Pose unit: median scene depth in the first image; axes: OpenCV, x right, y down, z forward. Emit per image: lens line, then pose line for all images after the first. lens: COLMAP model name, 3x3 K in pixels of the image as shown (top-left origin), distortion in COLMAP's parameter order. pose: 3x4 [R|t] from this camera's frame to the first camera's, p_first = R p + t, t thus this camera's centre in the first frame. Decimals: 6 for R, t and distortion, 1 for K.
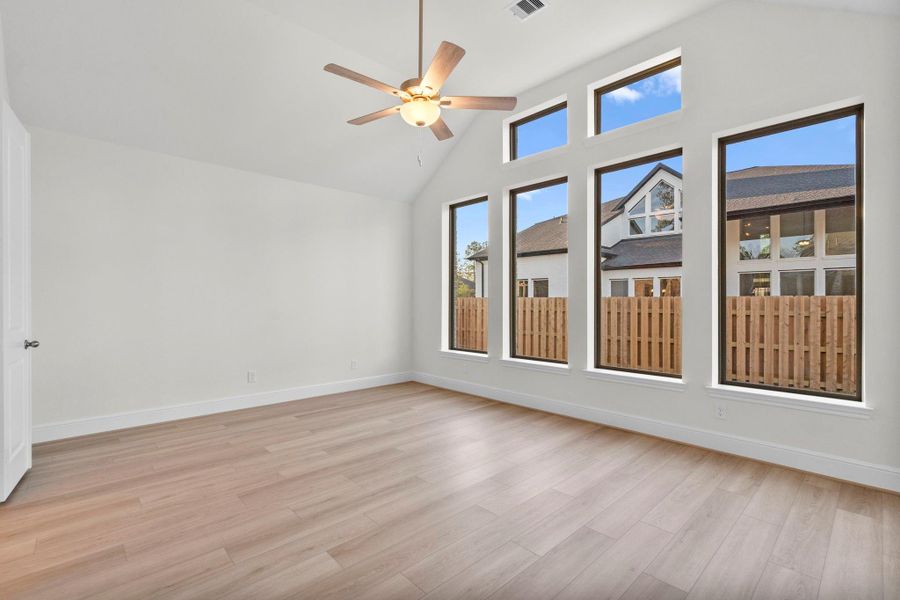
lens RADIAL K [[455.5, 0, 451.4], [0, 455.5, 307.0], [0, 0, 1]] dist [-0.003794, -0.000285]
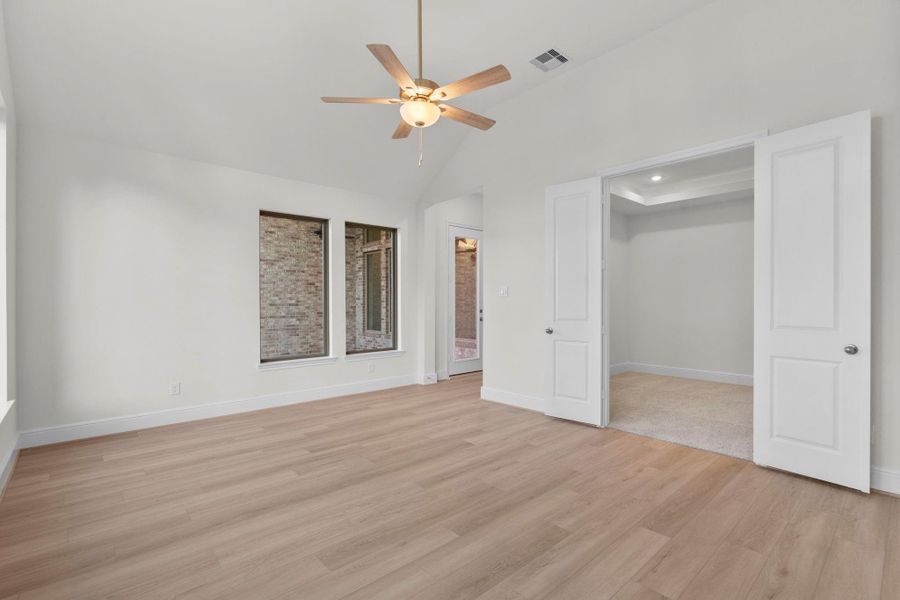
lens RADIAL K [[422.1, 0, 450.0], [0, 422.1, 300.0], [0, 0, 1]] dist [-0.002847, -0.000313]
pose [[-0.999852, 0.001820, 0.017120, -0.148580], [0.001903, 0.999986, 0.004847, -0.022202], [-0.017111, 0.004879, -0.999842, 1.911571]]
